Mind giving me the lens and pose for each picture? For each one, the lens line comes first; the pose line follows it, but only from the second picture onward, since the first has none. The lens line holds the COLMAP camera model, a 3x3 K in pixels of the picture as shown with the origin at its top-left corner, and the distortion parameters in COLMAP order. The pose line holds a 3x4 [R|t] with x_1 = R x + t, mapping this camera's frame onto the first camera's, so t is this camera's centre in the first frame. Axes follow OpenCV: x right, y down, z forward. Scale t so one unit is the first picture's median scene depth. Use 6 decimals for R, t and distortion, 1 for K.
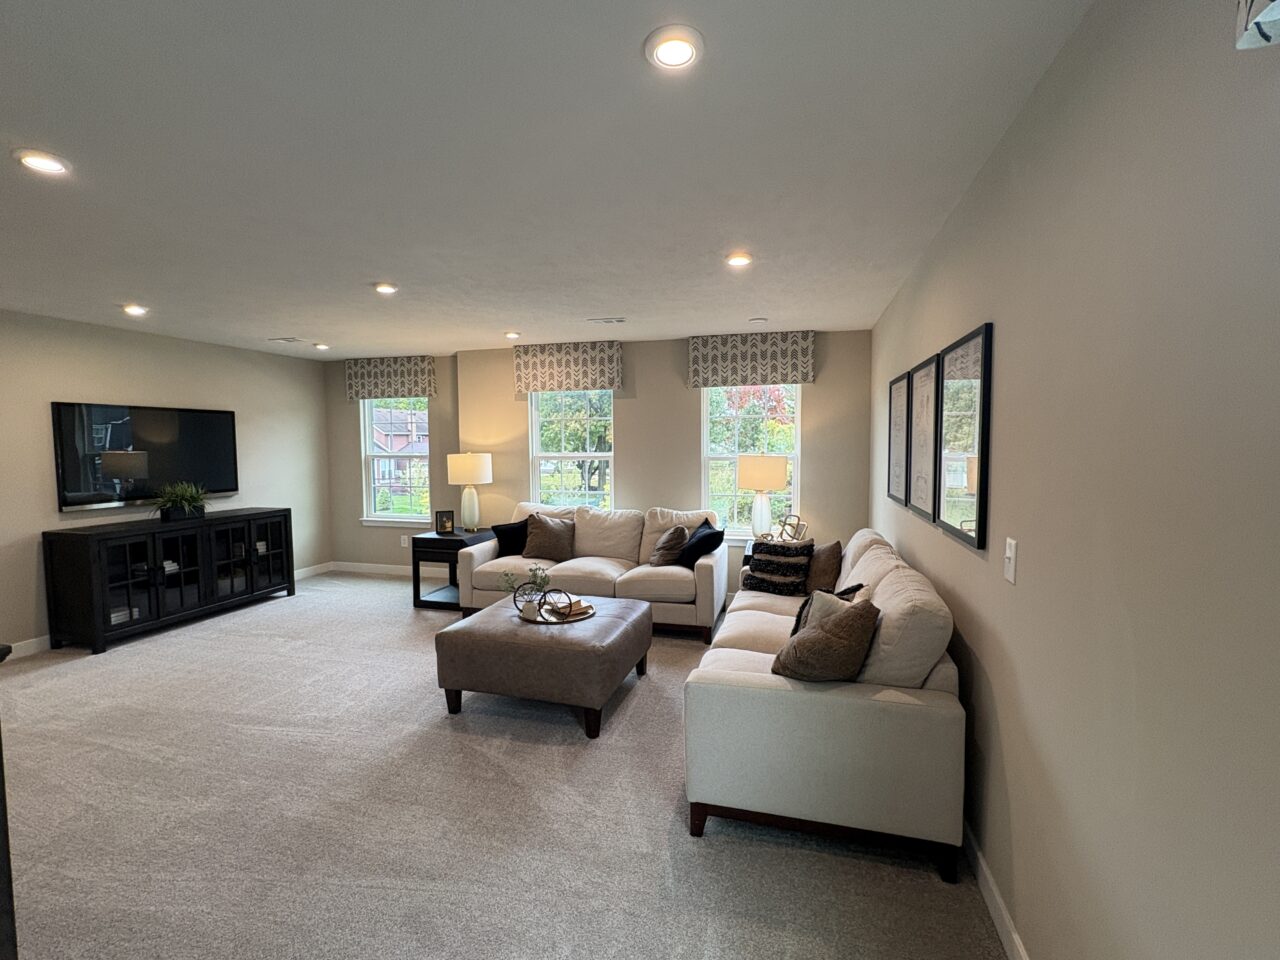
lens RADIAL K [[582.2, 0, 641.2], [0, 582.2, 481.2], [0, 0, 1]] dist [0.001884, -0.000163]
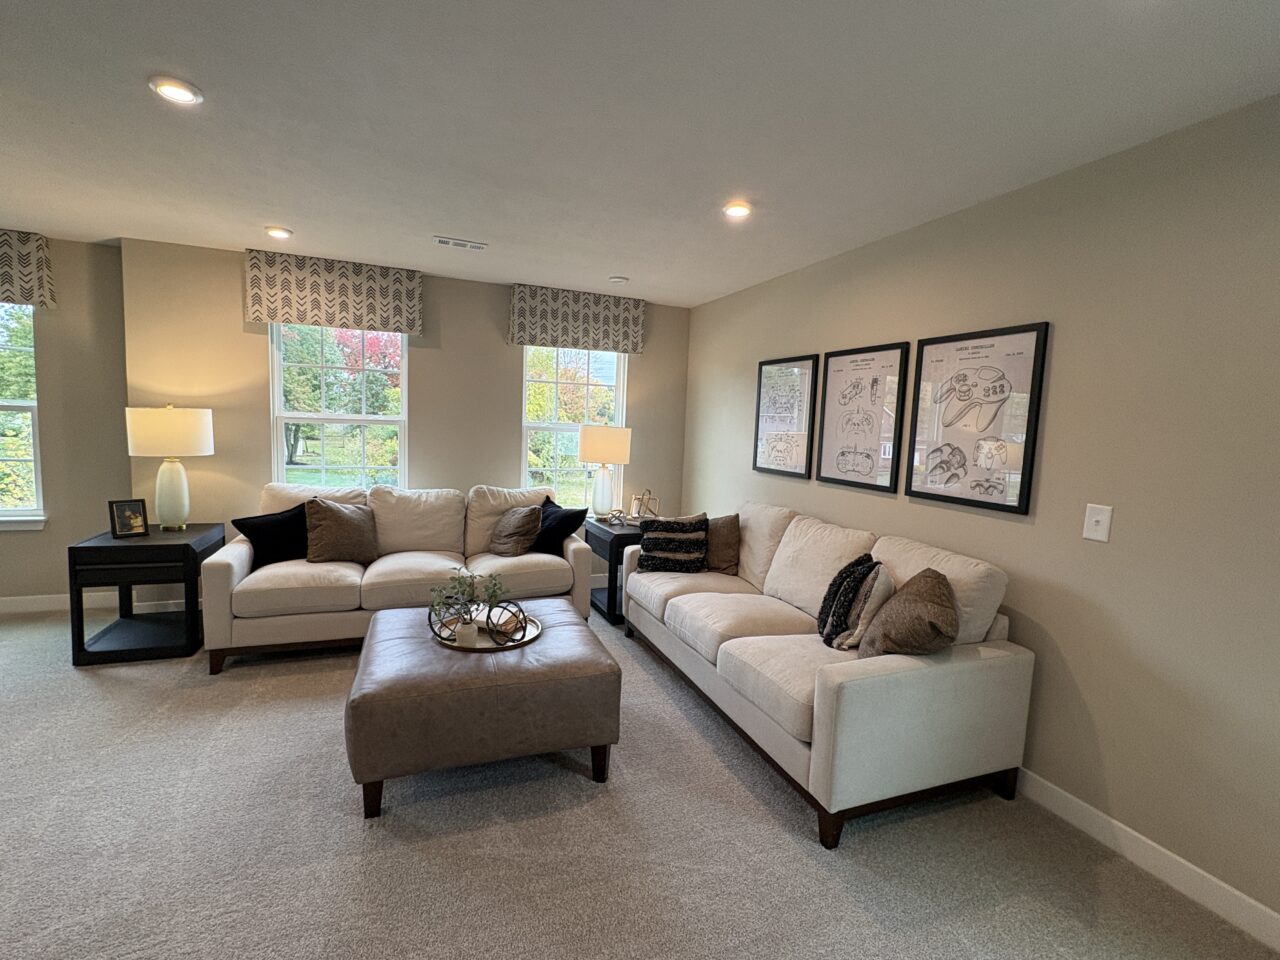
lens RADIAL K [[582.2, 0, 640.0], [0, 582.2, 479.6], [0, 0, 1]] dist [0.001884, -0.000163]
pose [[0.802091, -0.020062, 0.596865, -0.287946], [-0.006137, 0.999106, 0.041830, 0.001041], [-0.597170, -0.037214, 0.801251, 0.204256]]
